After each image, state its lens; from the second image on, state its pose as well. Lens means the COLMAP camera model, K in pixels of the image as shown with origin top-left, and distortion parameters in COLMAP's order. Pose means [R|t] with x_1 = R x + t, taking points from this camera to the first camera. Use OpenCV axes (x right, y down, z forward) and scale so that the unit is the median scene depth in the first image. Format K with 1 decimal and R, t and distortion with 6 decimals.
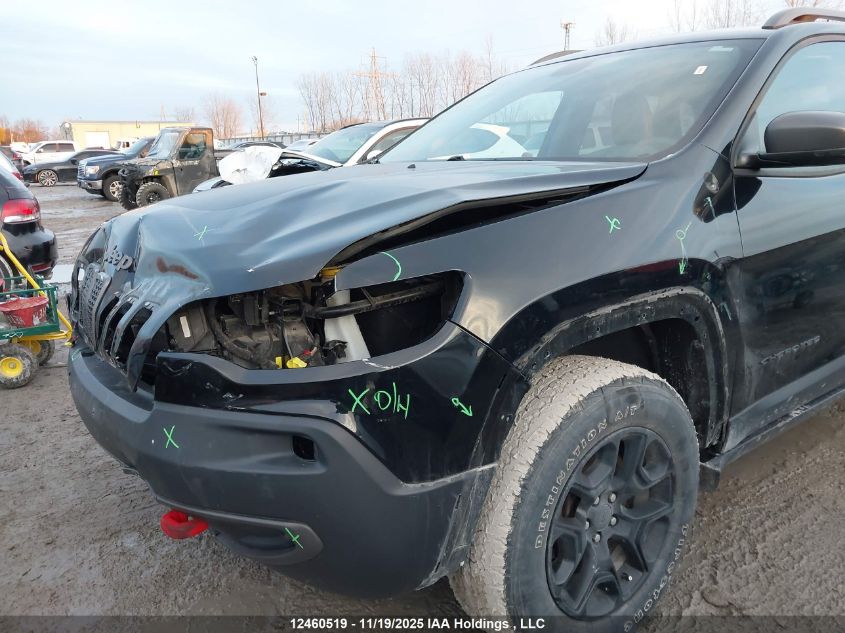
lens RADIAL K [[692.7, 0, 422.5], [0, 692.7, 316.5], [0, 0, 1]] dist [0.009504, 0.004326]
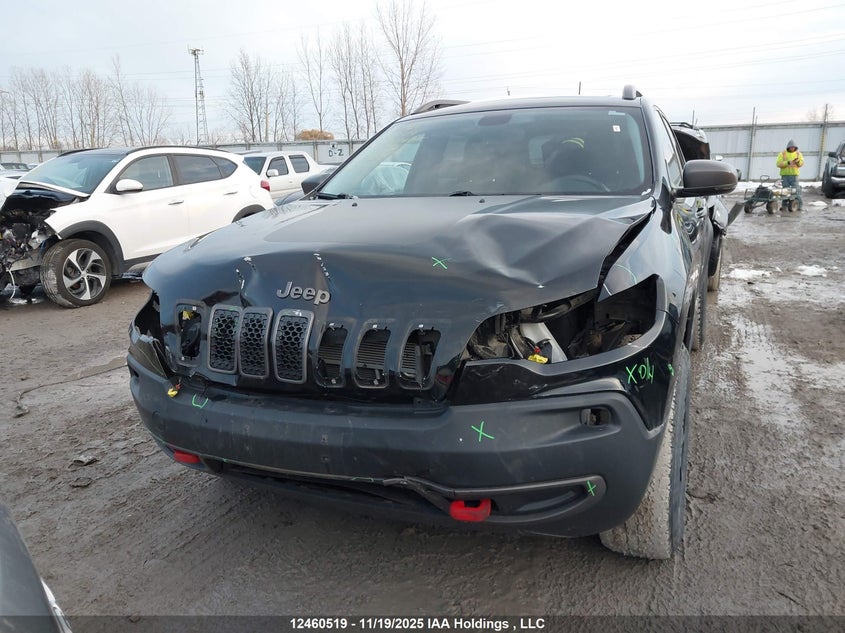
lens RADIAL K [[684.5, 0, 422.5], [0, 684.5, 316.5], [0, 0, 1]] dist [0.008529, -0.001032]
pose [[0.868590, -0.102170, 0.484885, -0.188105], [0.117437, 0.993080, -0.001118, -0.006179], [-0.481415, 0.057915, 0.874577, 0.003113]]
